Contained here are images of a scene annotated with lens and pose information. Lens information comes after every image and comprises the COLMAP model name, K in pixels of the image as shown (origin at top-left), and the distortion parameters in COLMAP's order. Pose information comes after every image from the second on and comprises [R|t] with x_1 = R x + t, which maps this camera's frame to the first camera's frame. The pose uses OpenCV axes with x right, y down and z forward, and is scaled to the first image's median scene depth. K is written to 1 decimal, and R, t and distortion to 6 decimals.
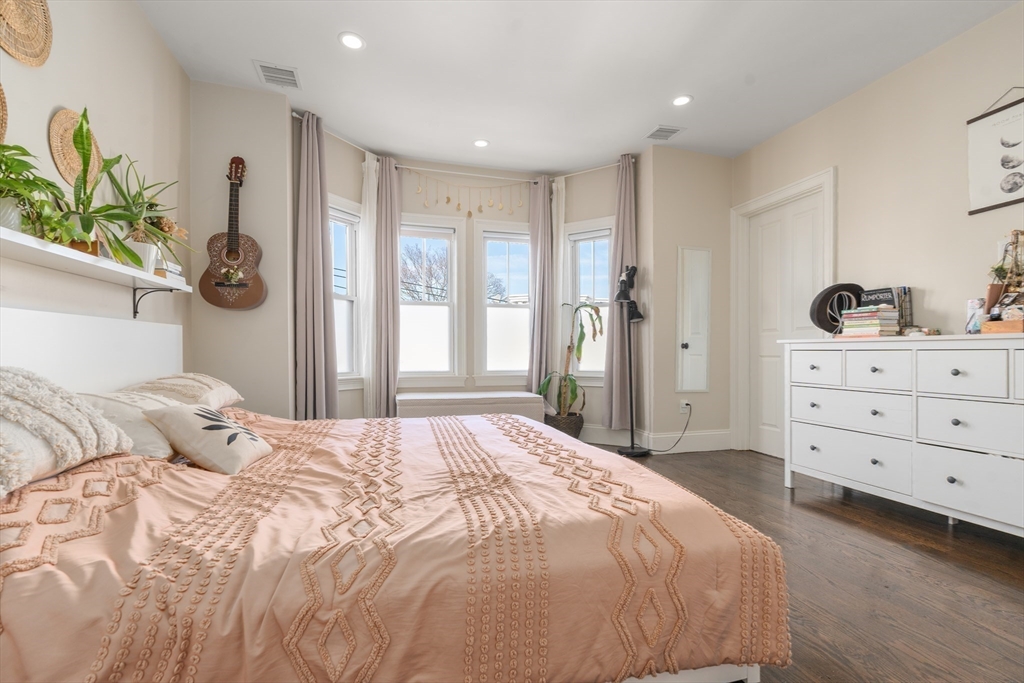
lens RADIAL K [[451.5, 0, 512.9], [0, 451.5, 350.3], [0, 0, 1]] dist [-0.000972, -0.000076]
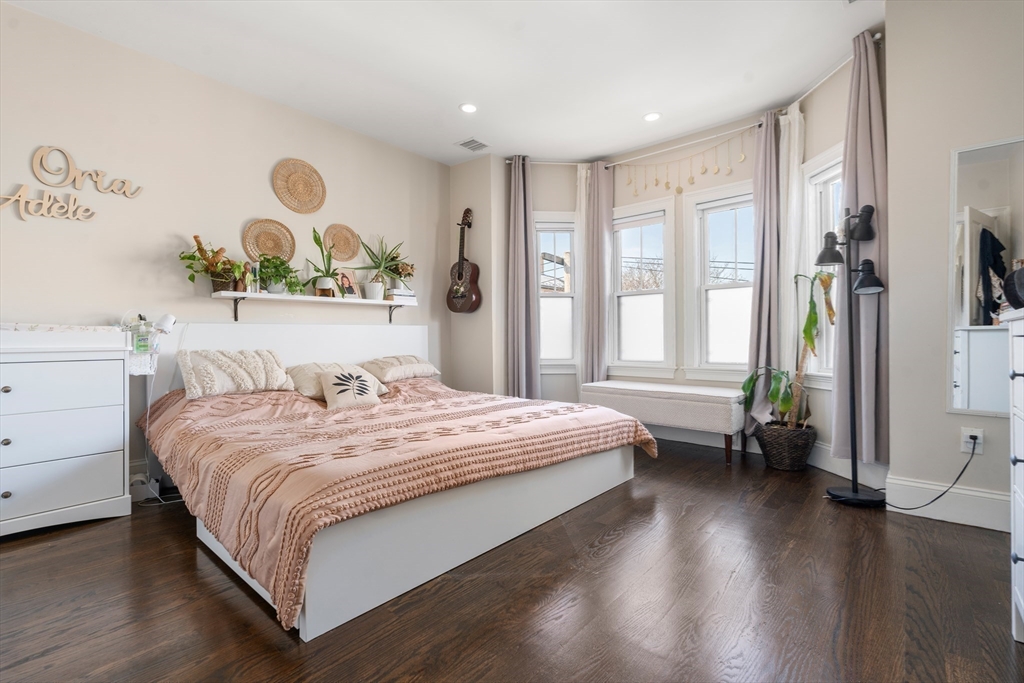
lens RADIAL K [[452.3, 0, 515.3], [0, 452.3, 336.2], [0, 0, 1]] dist [-0.001498, -0.000092]
pose [[0.556220, -0.010925, -0.830964, 0.530573], [0.007351, 0.999939, -0.008226, -0.001111], [0.831003, -0.001533, 0.556266, 0.241181]]
